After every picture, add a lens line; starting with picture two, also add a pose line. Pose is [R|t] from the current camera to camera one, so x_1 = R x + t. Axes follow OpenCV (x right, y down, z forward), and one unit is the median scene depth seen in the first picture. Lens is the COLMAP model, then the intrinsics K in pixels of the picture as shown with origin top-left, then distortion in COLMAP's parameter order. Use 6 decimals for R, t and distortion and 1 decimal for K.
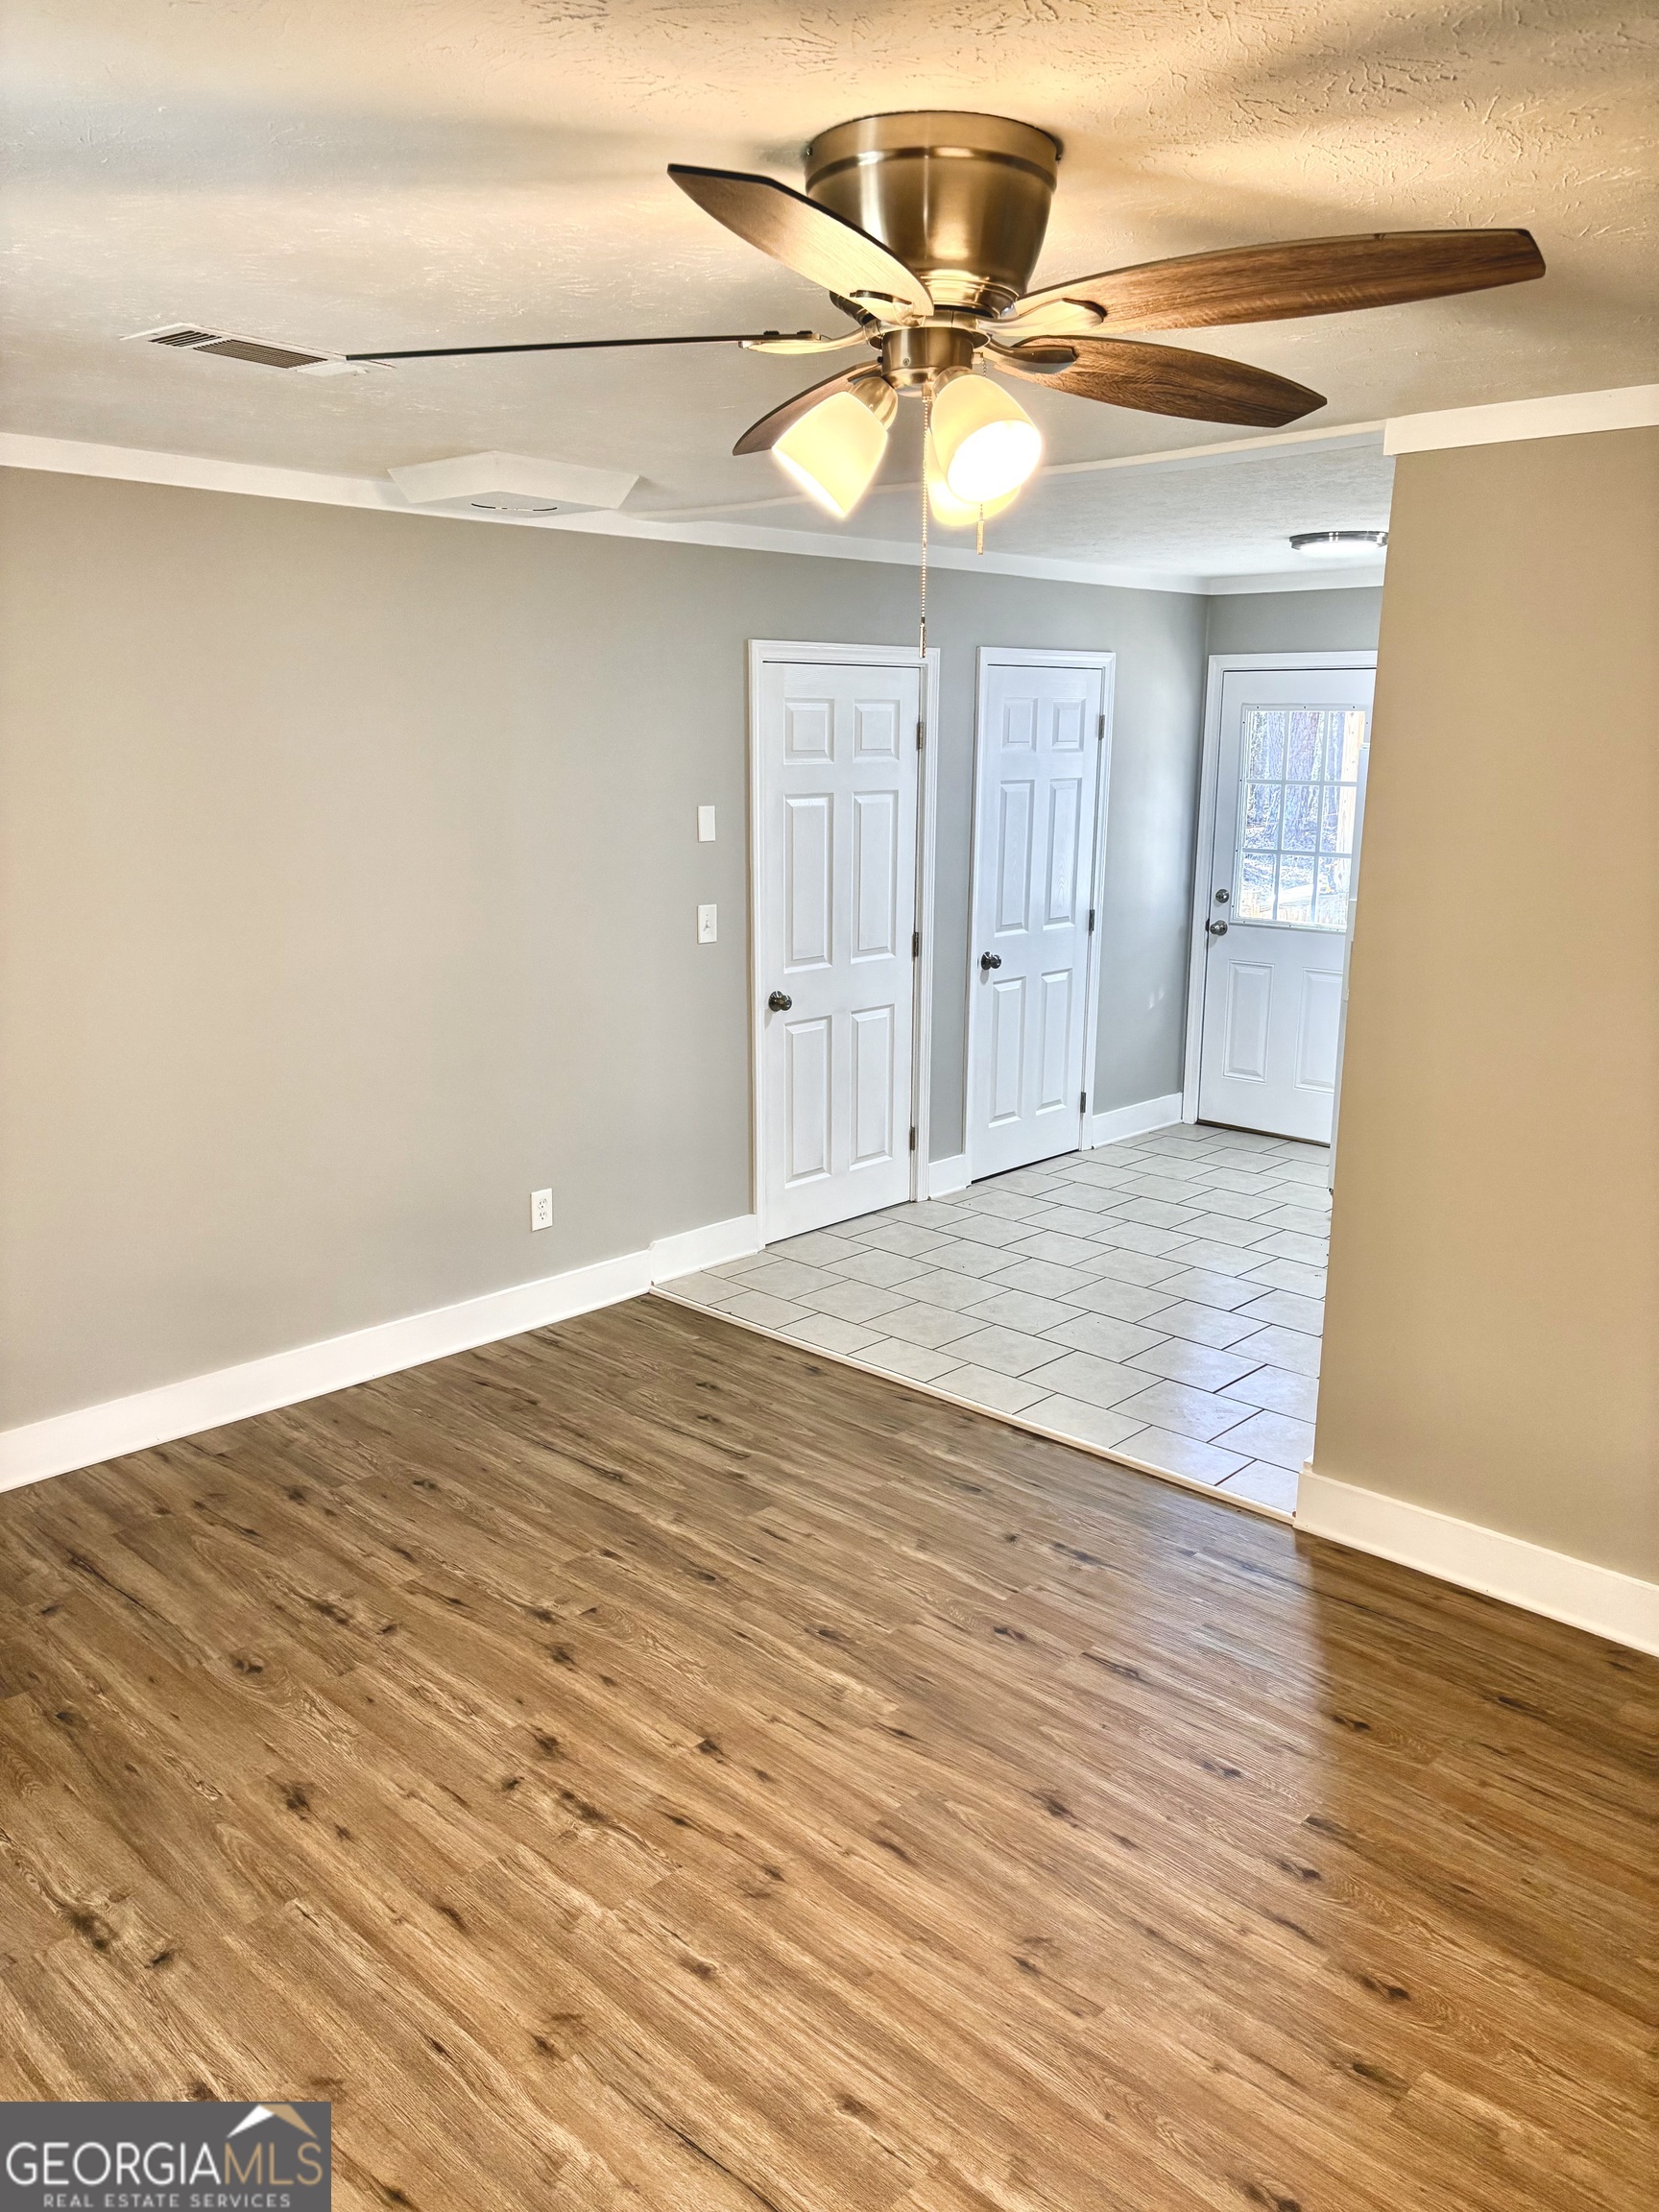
lens RADIAL K [[1671.7, 0, 829.5], [0, 1671.7, 1106.0], [0, 0, 1]] dist [0.036268, -0.026463]
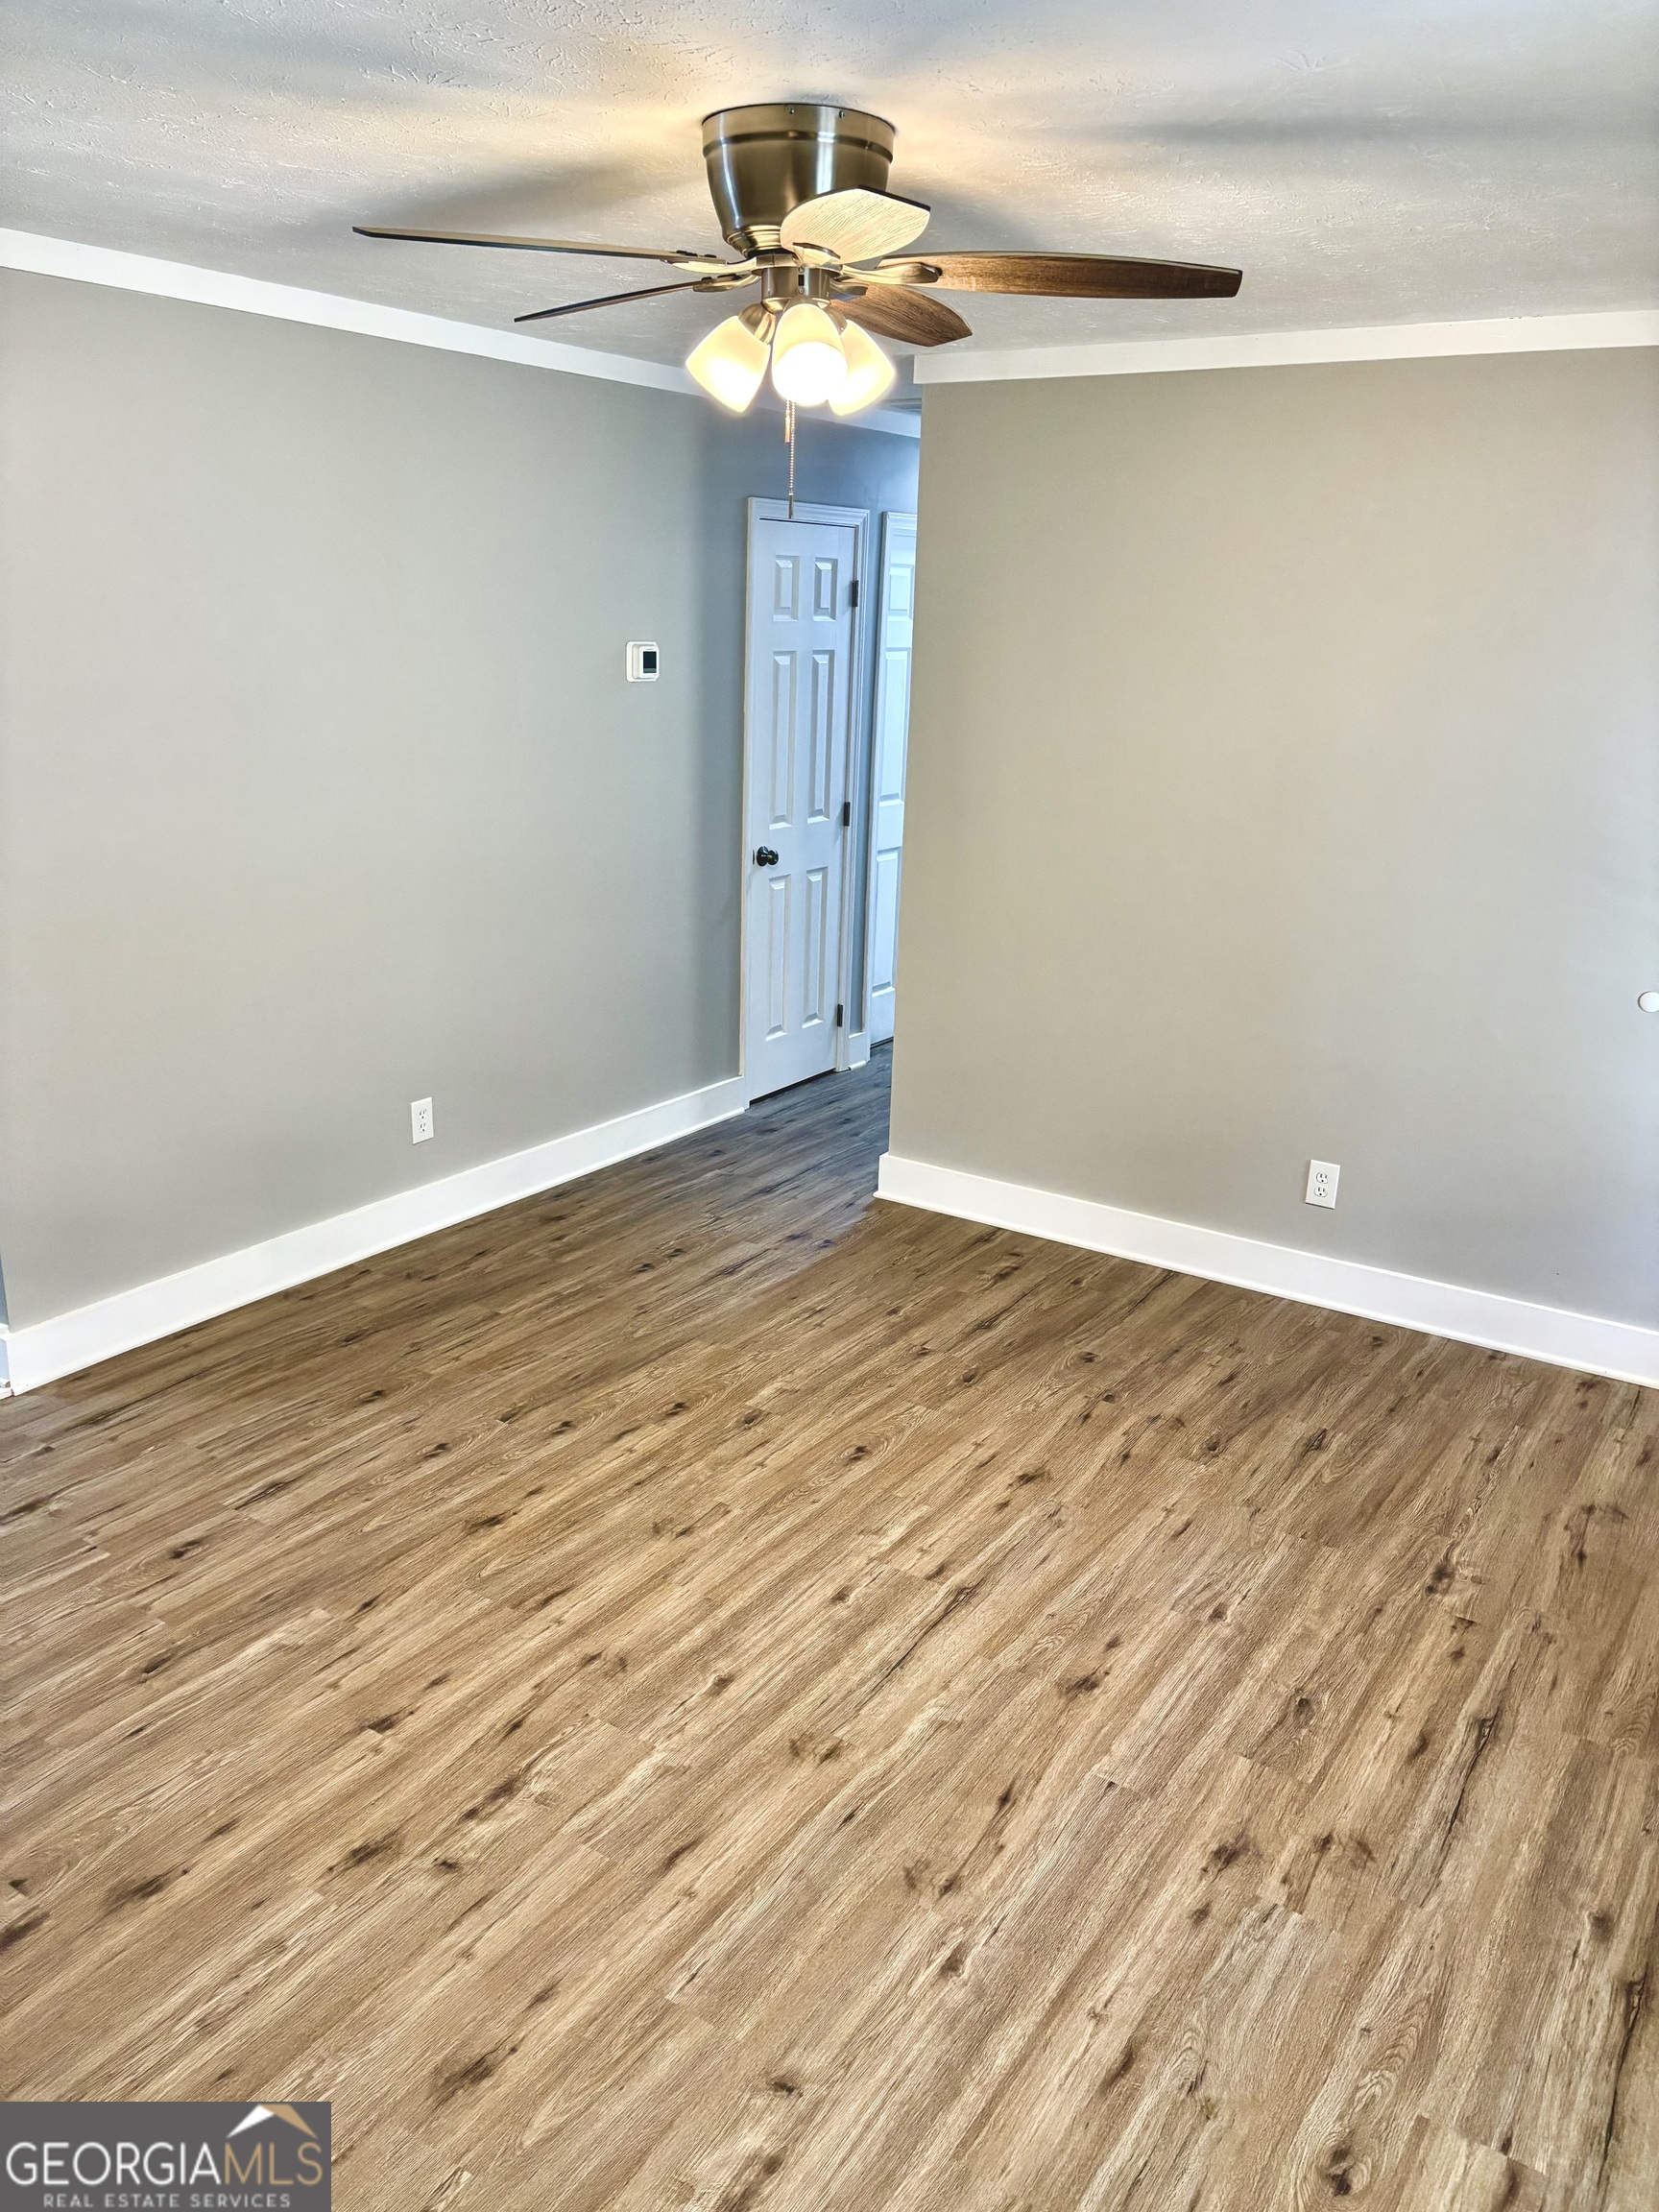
lens RADIAL K [[1671.7, 0, 829.5], [0, 1671.7, 1106.0], [0, 0, 1]] dist [0.036268, -0.026463]
pose [[-0.182758, -0.297690, 0.937006, -0.855930], [0.185019, 0.925615, 0.330158, -0.175063], [-0.965592, 0.233703, -0.114086, 0.795194]]
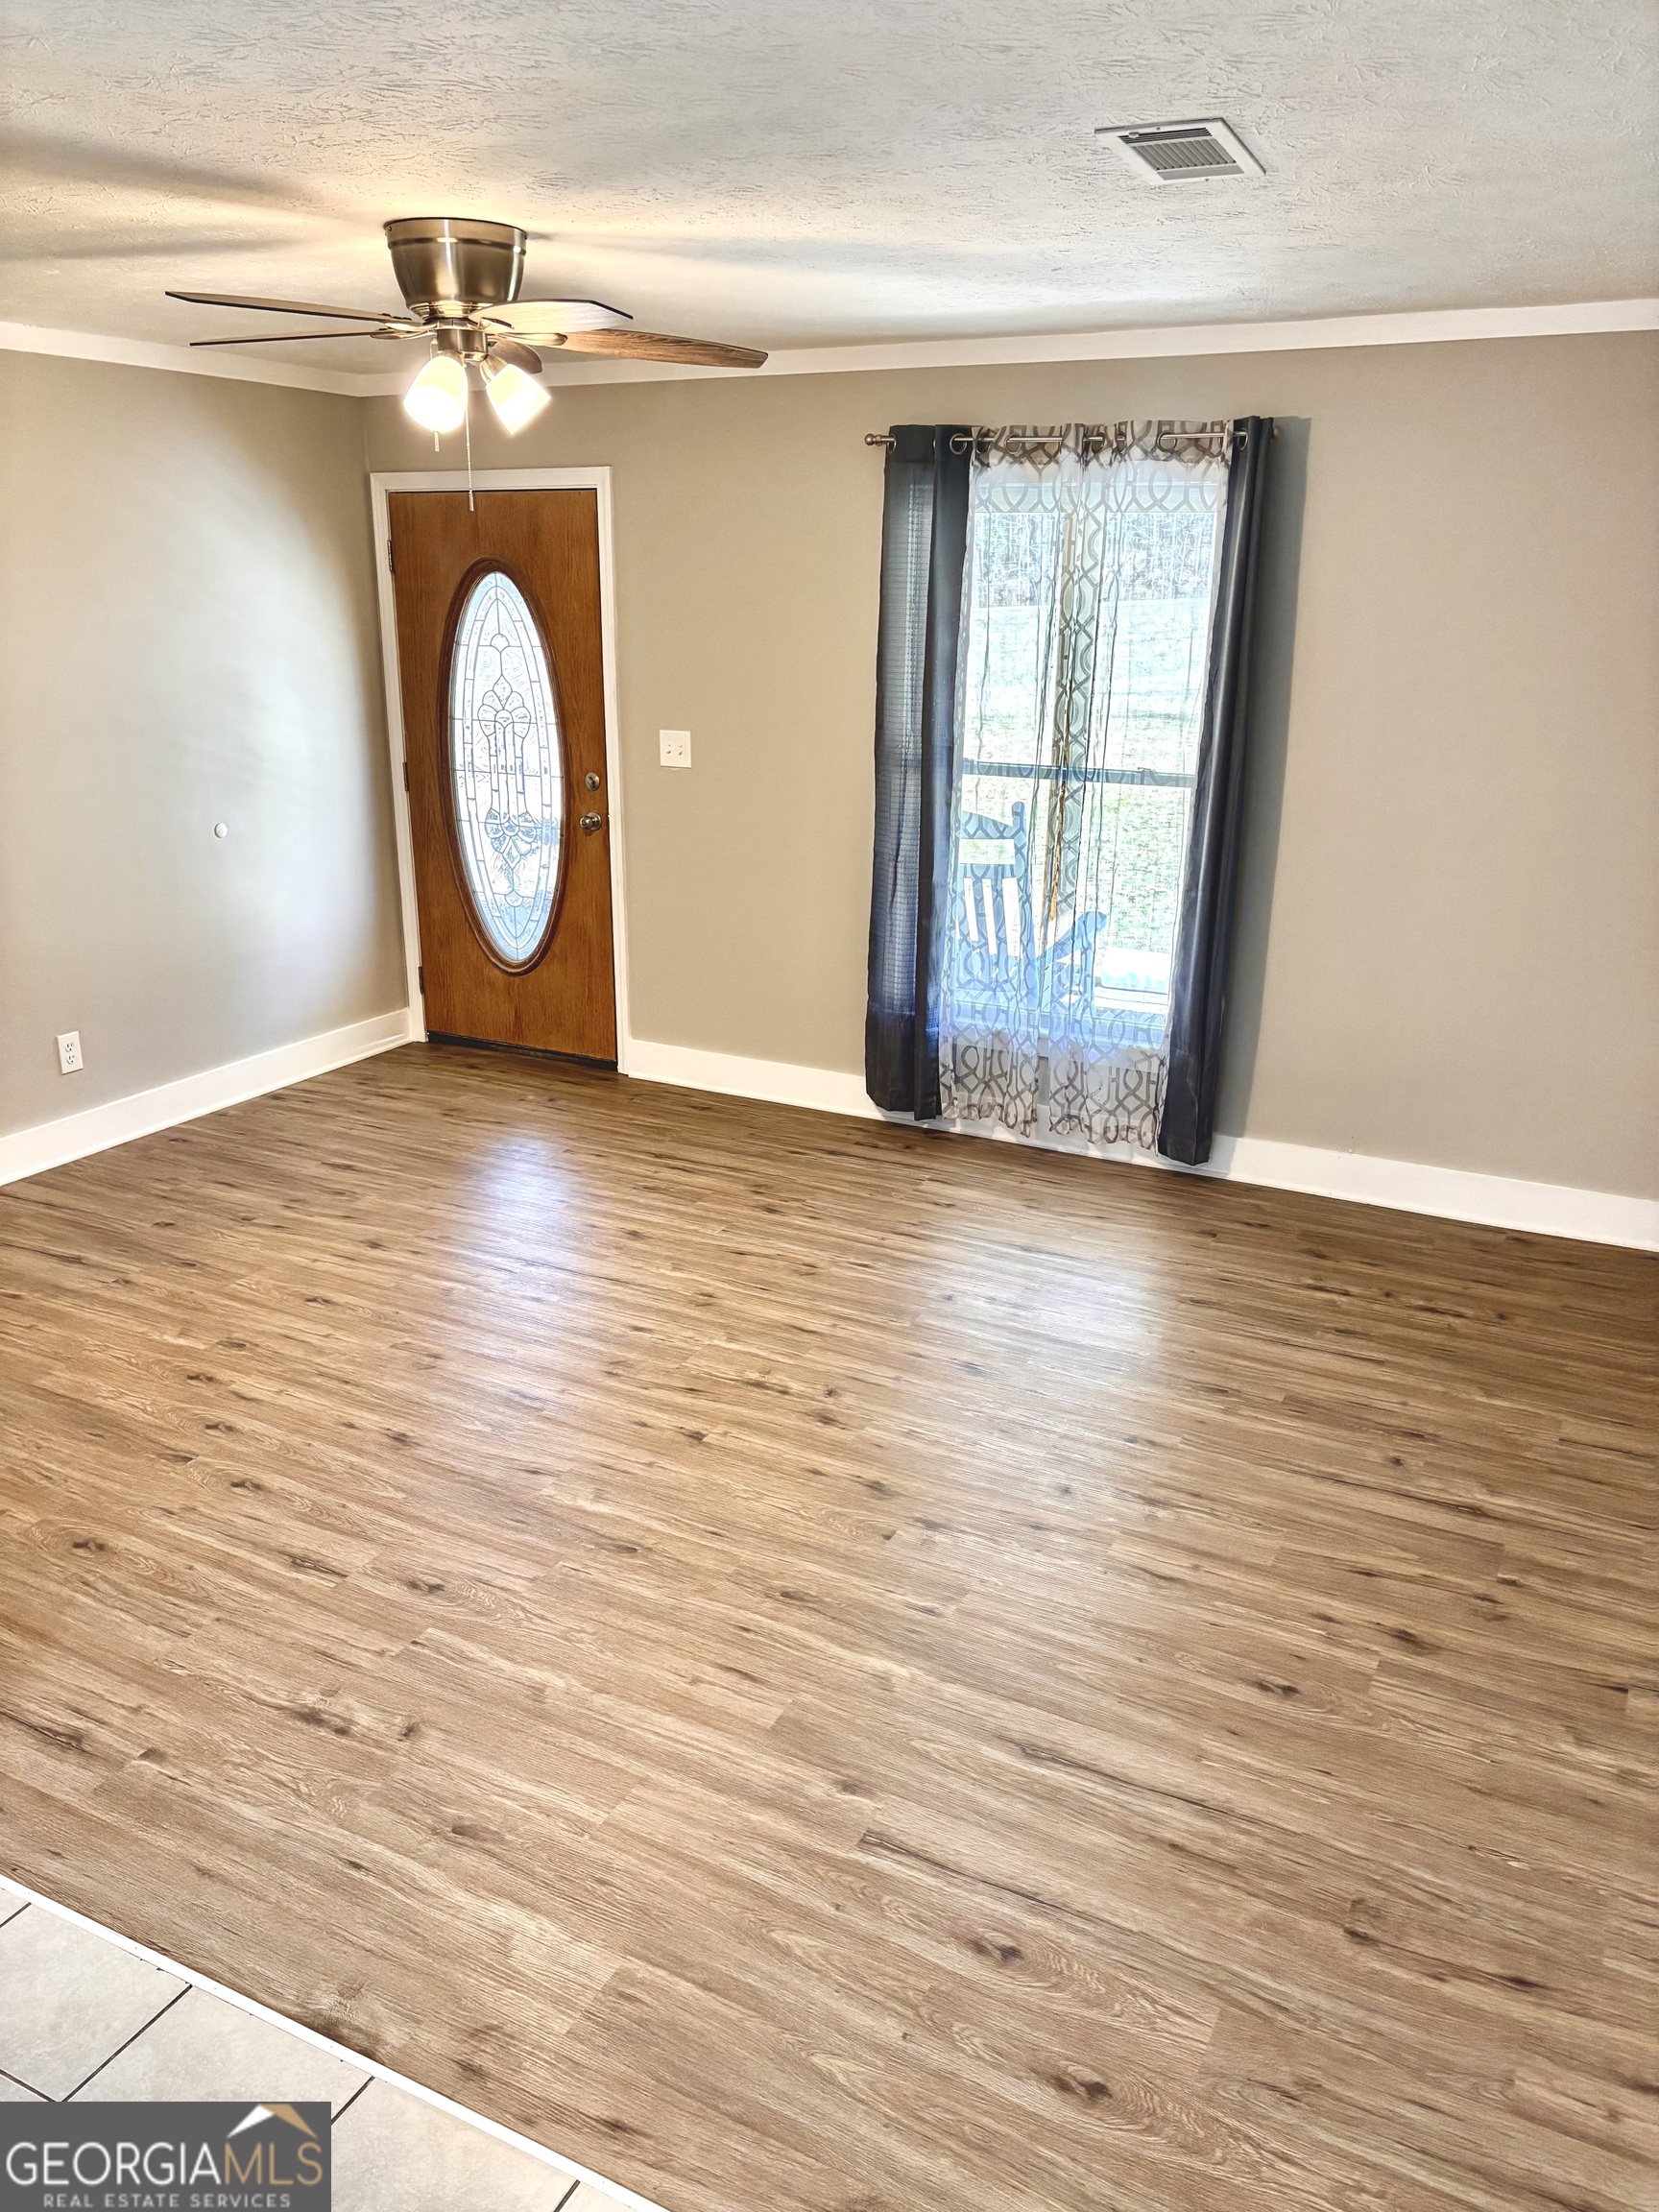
lens RADIAL K [[1671.7, 0, 829.5], [0, 1671.7, 1106.0], [0, 0, 1]] dist [0.036268, -0.026463]
pose [[-0.960482, 0.070617, -0.269234, 0.139748], [-0.075710, 0.864528, 0.496849, -0.416805], [0.267846, 0.497598, -0.825018, 1.886317]]
